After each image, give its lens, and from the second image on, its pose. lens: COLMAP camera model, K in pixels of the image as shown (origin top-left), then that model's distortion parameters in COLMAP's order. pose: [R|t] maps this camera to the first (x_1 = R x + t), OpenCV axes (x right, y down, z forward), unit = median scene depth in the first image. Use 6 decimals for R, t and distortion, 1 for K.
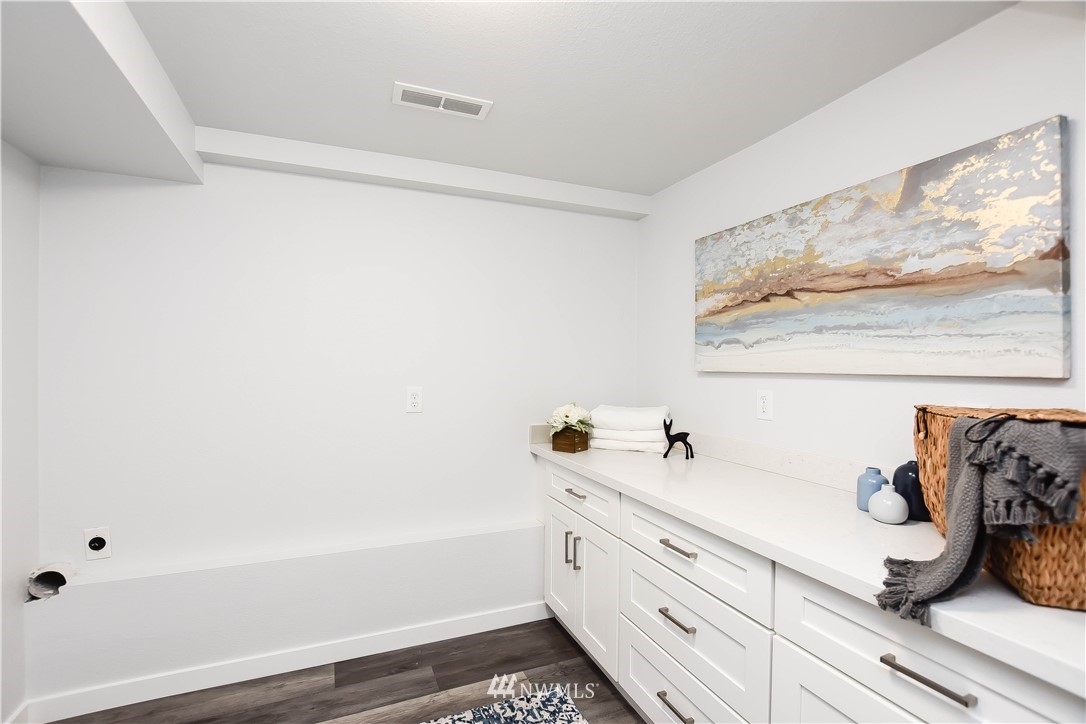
lens RADIAL K [[475.9, 0, 546.1], [0, 475.9, 362.9], [0, 0, 1]] dist [-0.023457, 0.005375]
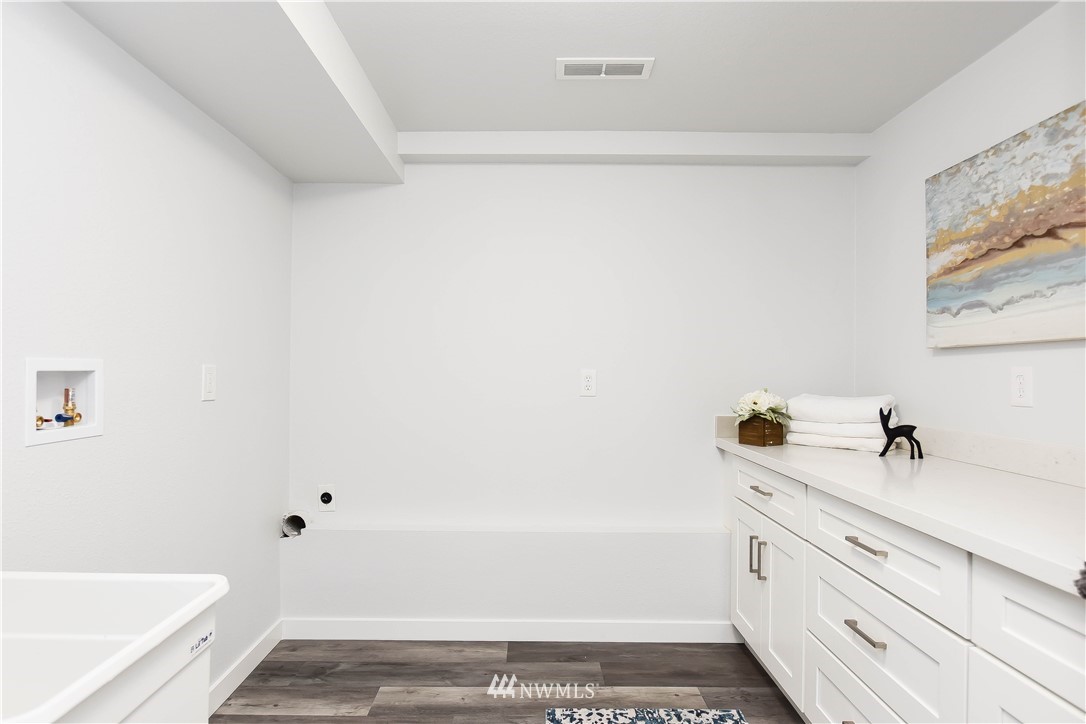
lens RADIAL K [[560.1, 0, 539.9], [0, 560.1, 363.5], [0, 0, 1]] dist [-0.015300, -0.000399]
pose [[0.918417, 0.003863, -0.395595, 0.096612], [-0.007258, 0.999949, -0.007085, 0.056905], [0.395547, 0.009379, 0.918398, -0.091357]]
